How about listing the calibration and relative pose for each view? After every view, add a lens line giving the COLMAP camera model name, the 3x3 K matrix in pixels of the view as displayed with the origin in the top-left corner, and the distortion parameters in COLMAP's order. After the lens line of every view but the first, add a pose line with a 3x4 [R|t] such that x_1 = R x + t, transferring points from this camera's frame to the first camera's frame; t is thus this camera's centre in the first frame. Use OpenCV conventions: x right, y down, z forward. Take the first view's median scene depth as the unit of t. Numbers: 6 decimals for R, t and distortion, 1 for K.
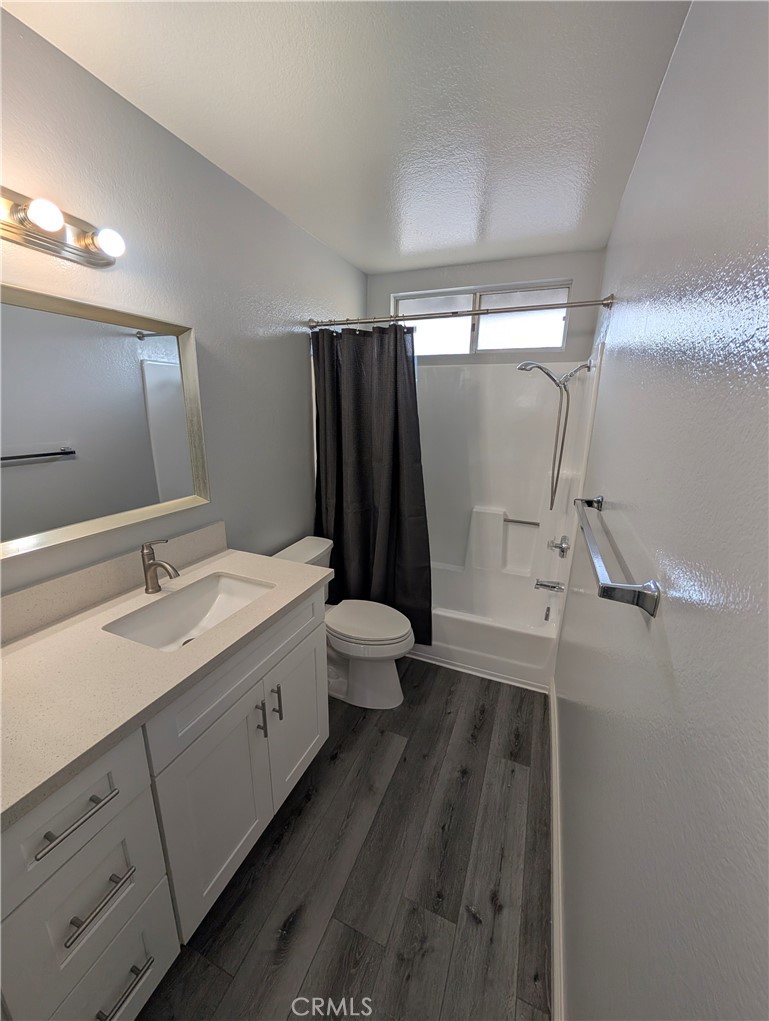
lens RADIAL K [[385.9, 0, 383.0], [0, 385.9, 509.6], [0, 0, 1]] dist [-0.001609, 0.000334]
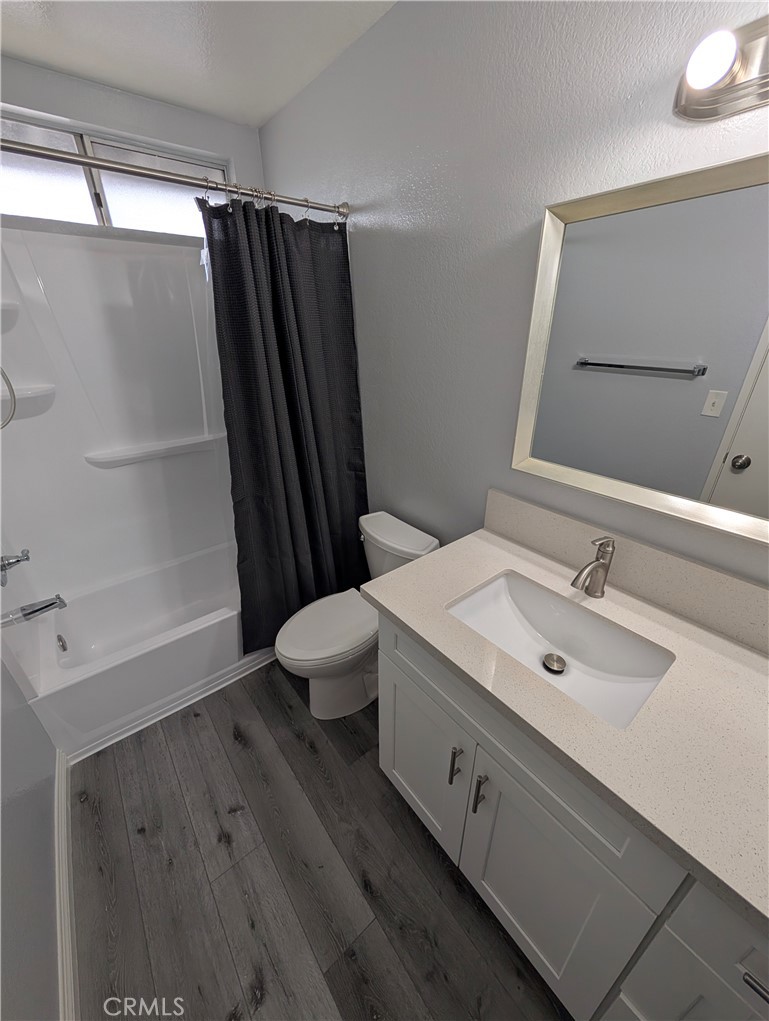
lens RADIAL K [[385.9, 0, 383.4], [0, 385.9, 509.8], [0, 0, 1]] dist [-0.001609, 0.000334]
pose [[-0.474612, 0.362884, -0.801909, 0.505313], [-0.233103, 0.826709, 0.512069, -0.316636], [0.848768, 0.429962, -0.307777, 1.082610]]
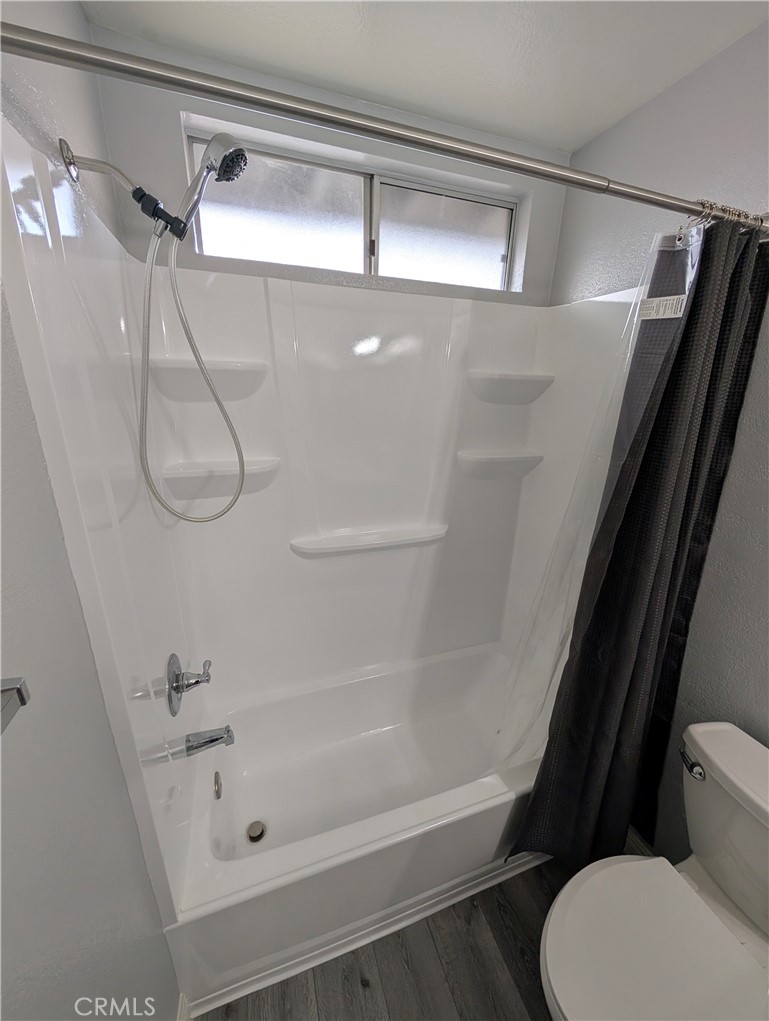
lens RADIAL K [[385.9, 0, 383.3], [0, 385.9, 509.1], [0, 0, 1]] dist [-0.001609, 0.000334]
pose [[-0.745259, 0.167891, -0.645292, 0.358568], [-0.213570, 0.856687, 0.469547, -0.197944], [0.631646, 0.487749, -0.602598, 0.535938]]
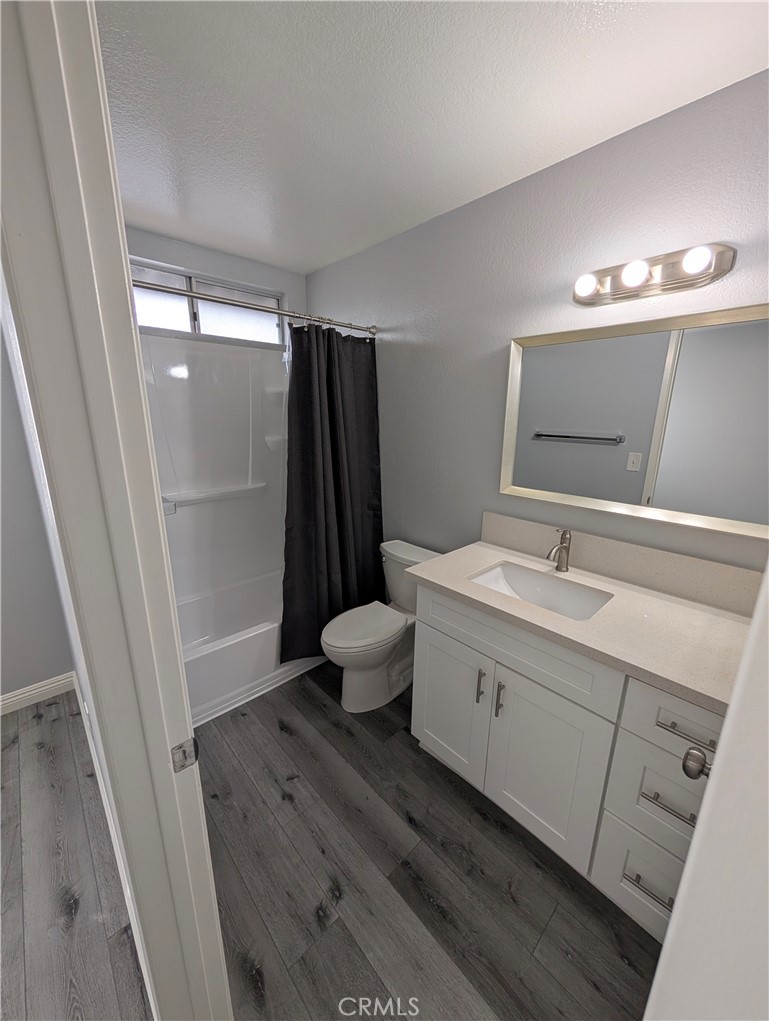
lens RADIAL K [[385.9, 0, 382.7], [0, 385.9, 510.3], [0, 0, 1]] dist [-0.001609, 0.000334]
pose [[-0.408100, 0.201873, -0.890338, 0.918034], [-0.257225, 0.910309, 0.324304, -0.282755], [0.875951, 0.361365, -0.319570, 1.107674]]
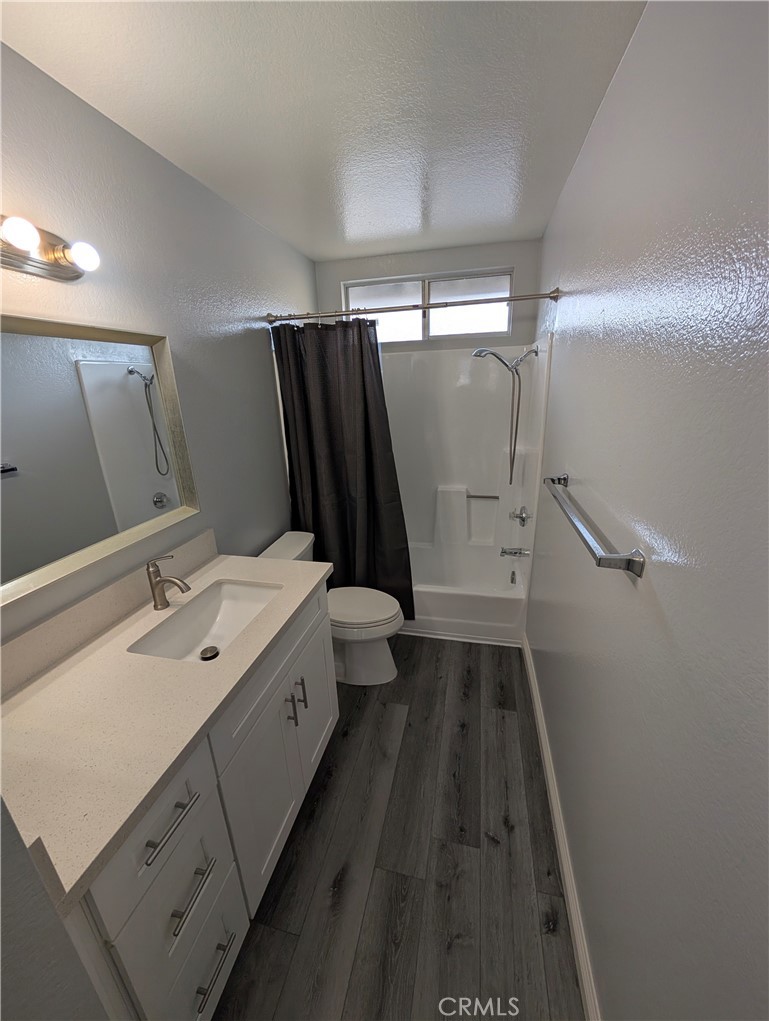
lens RADIAL K [[385.9, 0, 383.2], [0, 385.9, 510.1], [0, 0, 1]] dist [-0.001609, 0.000334]
pose [[0.985029, -0.100988, 0.139709, -0.127393], [0.092894, 0.993661, 0.063310, -0.044763], [-0.145217, -0.049384, 0.988167, -0.057649]]
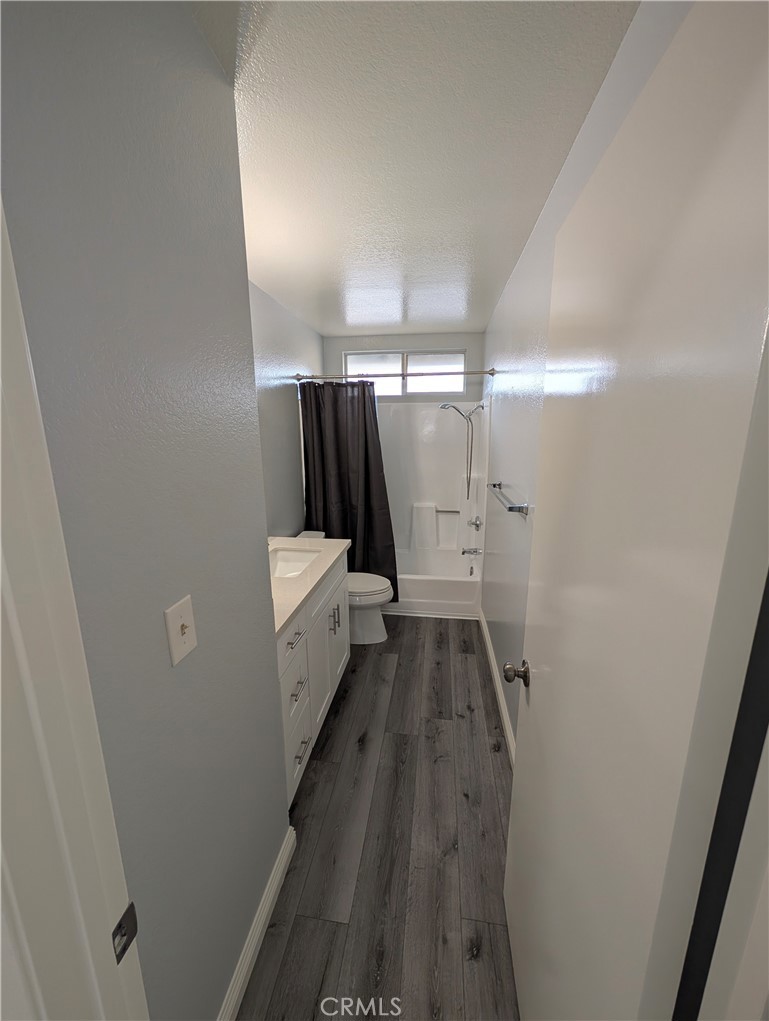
lens RADIAL K [[385.9, 0, 384.0], [0, 385.9, 510.1], [0, 0, 1]] dist [-0.001609, 0.000334]
pose [[0.966955, -0.074334, 0.243870, -0.382629], [0.086502, 0.995466, -0.039558, 0.112803], [-0.239824, 0.059346, 0.969001, -0.573815]]
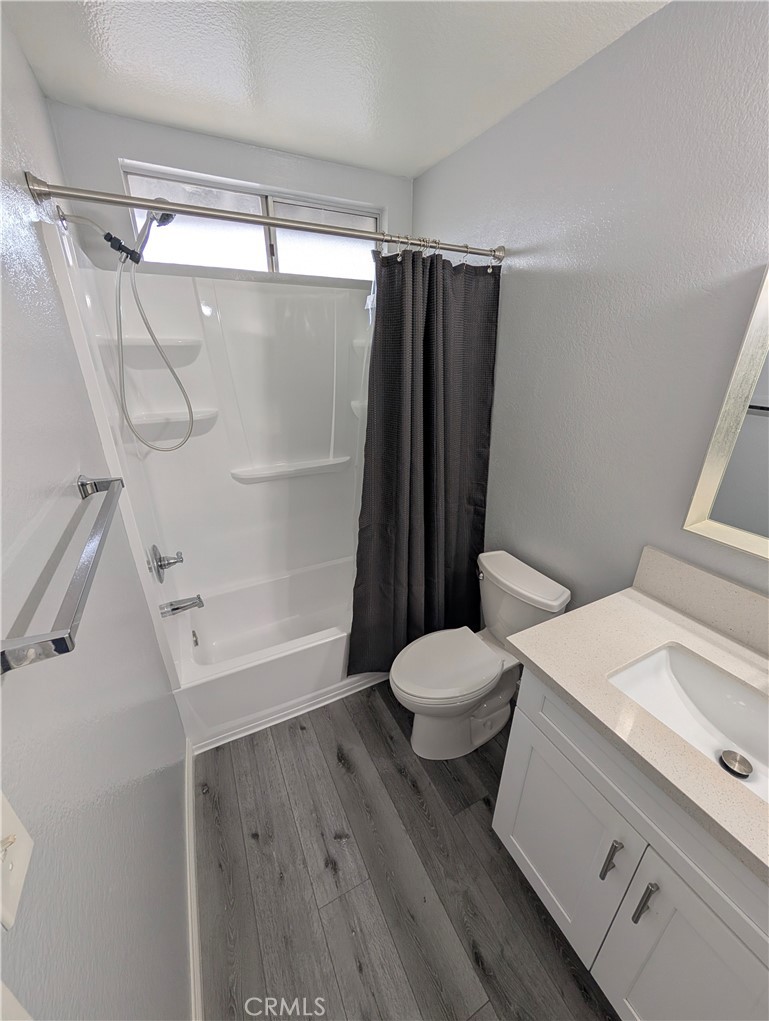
lens RADIAL K [[385.9, 0, 383.6], [0, 385.9, 509.8], [0, 0, 1]] dist [-0.001609, 0.000334]
pose [[-0.644383, 0.273618, -0.714076, 0.576037], [-0.218443, 0.829022, 0.514787, -0.319613], [0.732839, 0.487705, -0.474437, 0.937157]]
